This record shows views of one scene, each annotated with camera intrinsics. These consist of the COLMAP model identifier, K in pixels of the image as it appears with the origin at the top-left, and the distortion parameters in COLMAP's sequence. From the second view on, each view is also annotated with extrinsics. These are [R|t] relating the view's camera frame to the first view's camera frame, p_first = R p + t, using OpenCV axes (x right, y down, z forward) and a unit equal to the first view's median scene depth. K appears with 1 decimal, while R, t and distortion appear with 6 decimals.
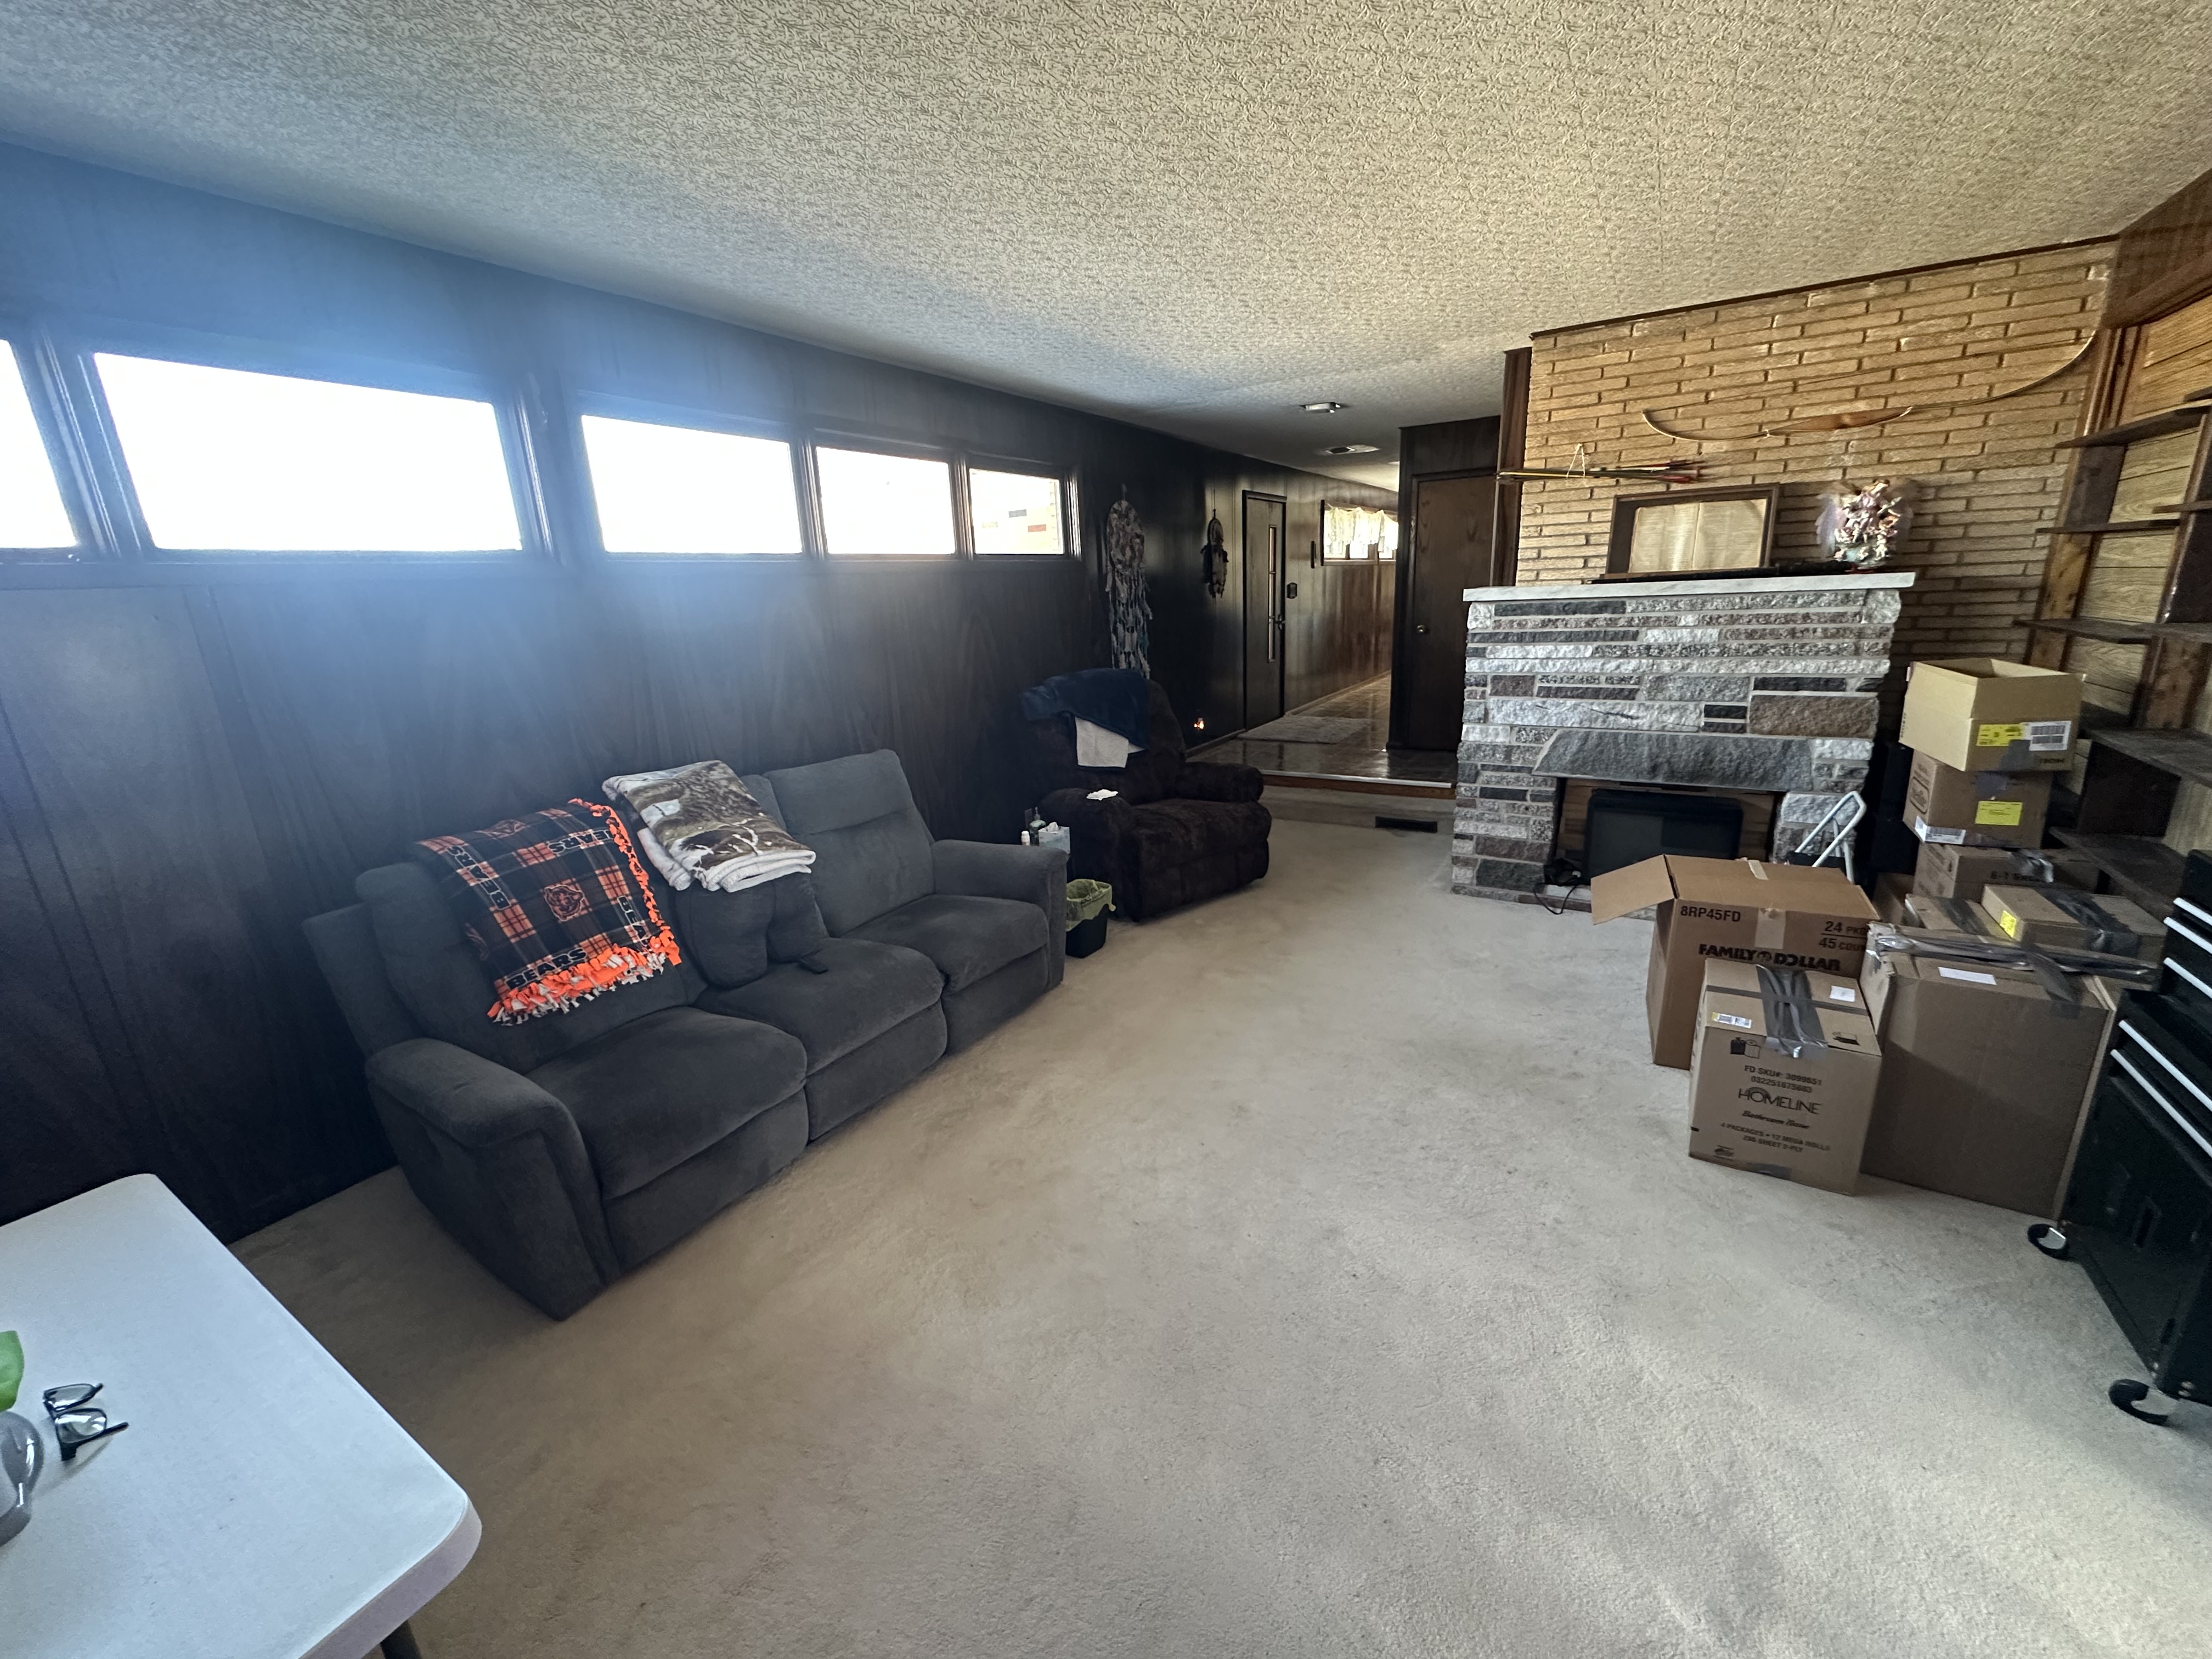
lens RADIAL K [[878.7, 0, 1106.0], [0, 878.7, 829.5], [0, 0, 1]] dist [-0.001942, 0.000248]
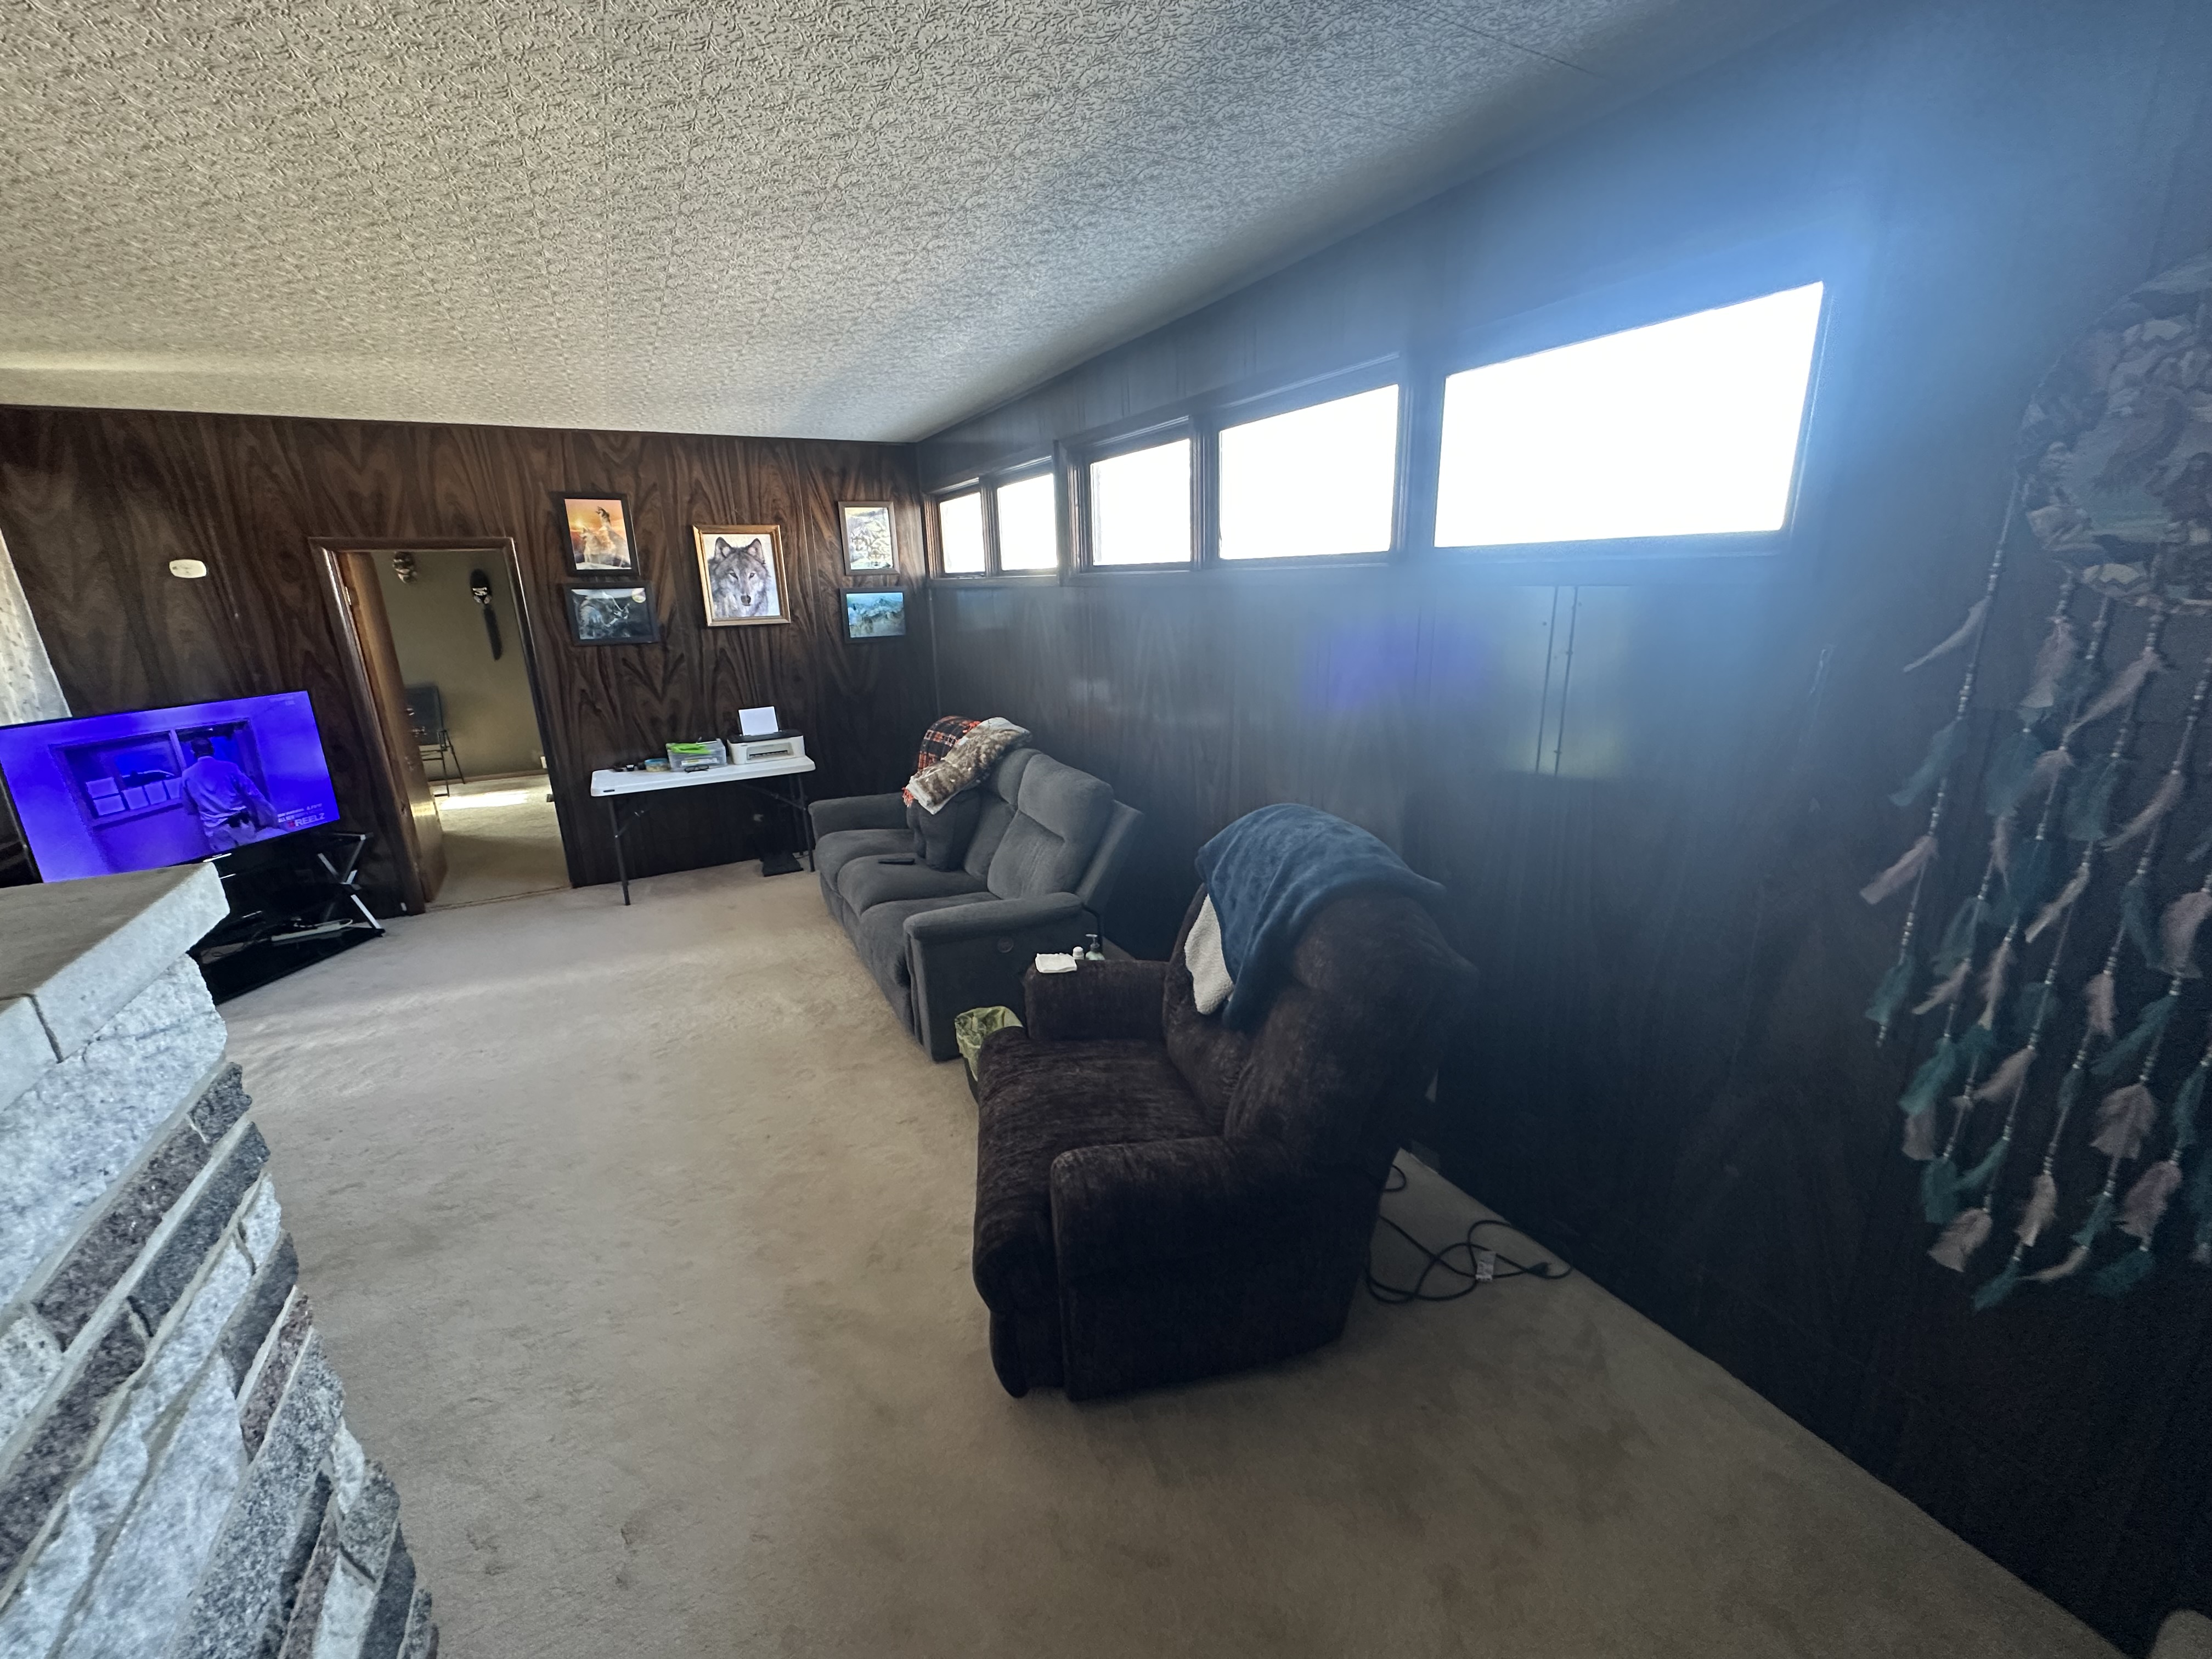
lens RADIAL K [[878.7, 0, 1106.0], [0, 878.7, 829.5], [0, 0, 1]] dist [-0.001942, 0.000248]
pose [[-0.518170, 0.264940, -0.813208, 0.500482], [-0.189899, 0.891439, 0.411430, -0.419509], [0.833930, 0.367618, -0.411605, 1.380760]]
